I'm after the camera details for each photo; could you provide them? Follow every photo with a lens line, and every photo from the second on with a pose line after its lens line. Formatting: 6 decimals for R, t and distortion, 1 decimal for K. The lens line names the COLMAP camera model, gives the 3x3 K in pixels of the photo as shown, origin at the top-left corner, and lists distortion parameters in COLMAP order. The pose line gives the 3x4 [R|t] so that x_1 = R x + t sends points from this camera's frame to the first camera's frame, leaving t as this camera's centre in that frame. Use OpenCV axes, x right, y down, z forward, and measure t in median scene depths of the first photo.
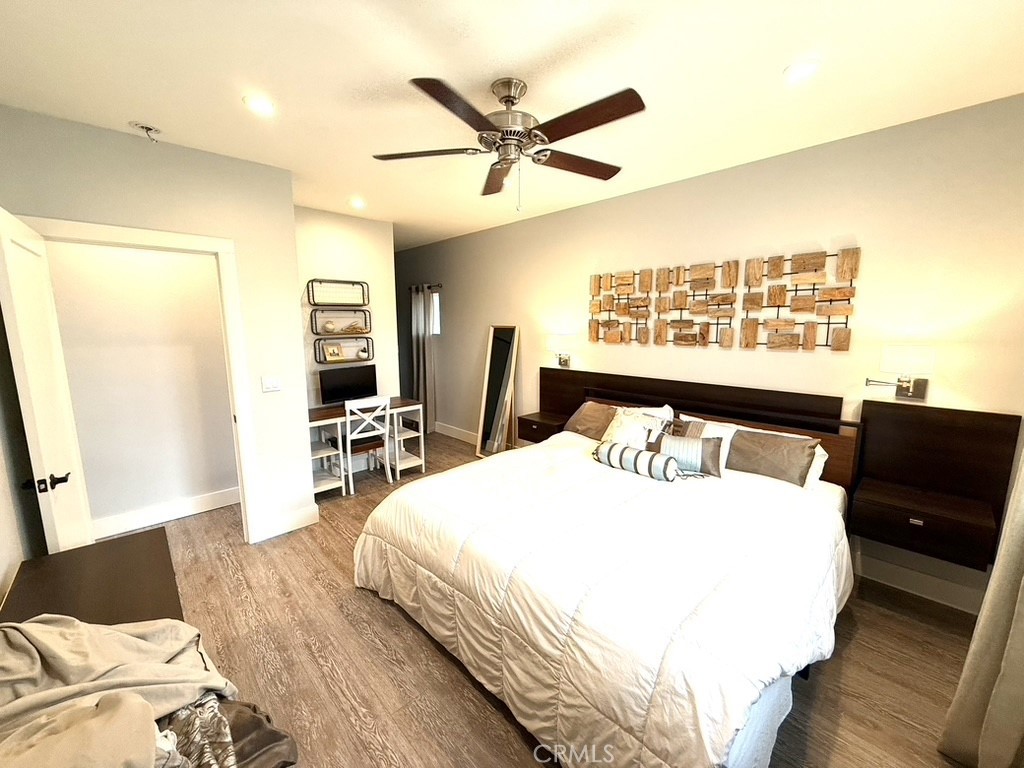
lens RADIAL K [[408.2, 0, 506.5], [0, 408.2, 384.8], [0, 0, 1]] dist [-0.000181, -0.000072]
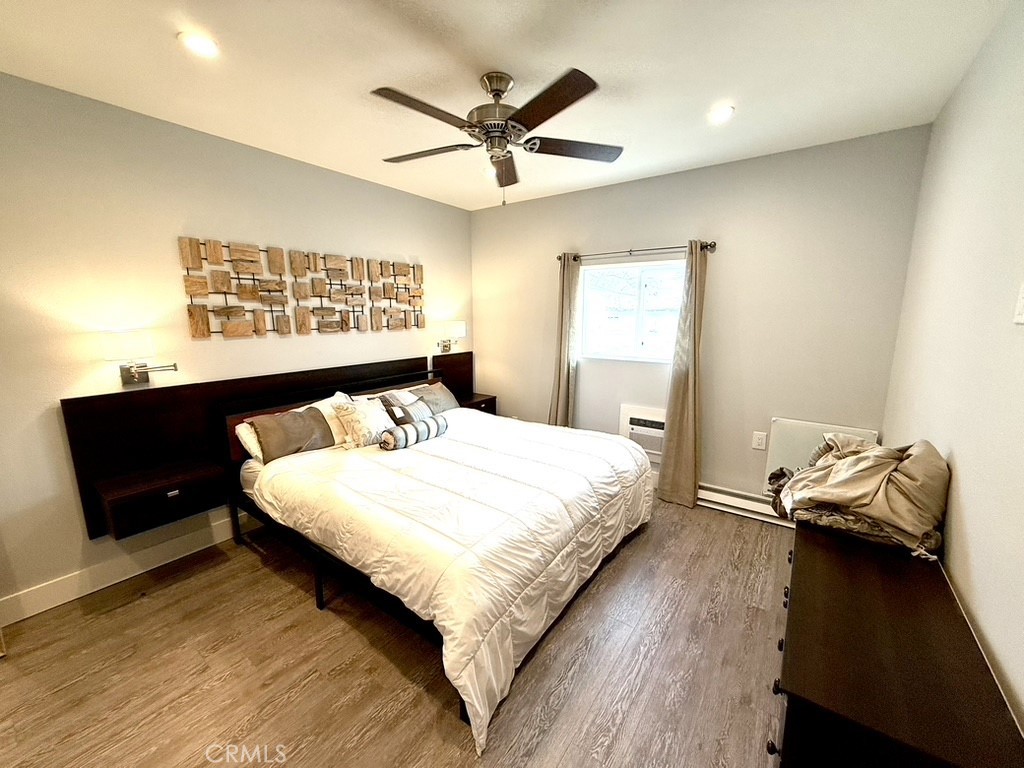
lens RADIAL K [[408.2, 0, 506.9], [0, 408.2, 387.1], [0, 0, 1]] dist [-0.000181, -0.000072]
pose [[-0.181242, -0.180599, 0.966714, -0.662417], [0.143284, 0.967655, 0.207639, -0.112364], [-0.972945, 0.176147, -0.149503, 0.741141]]
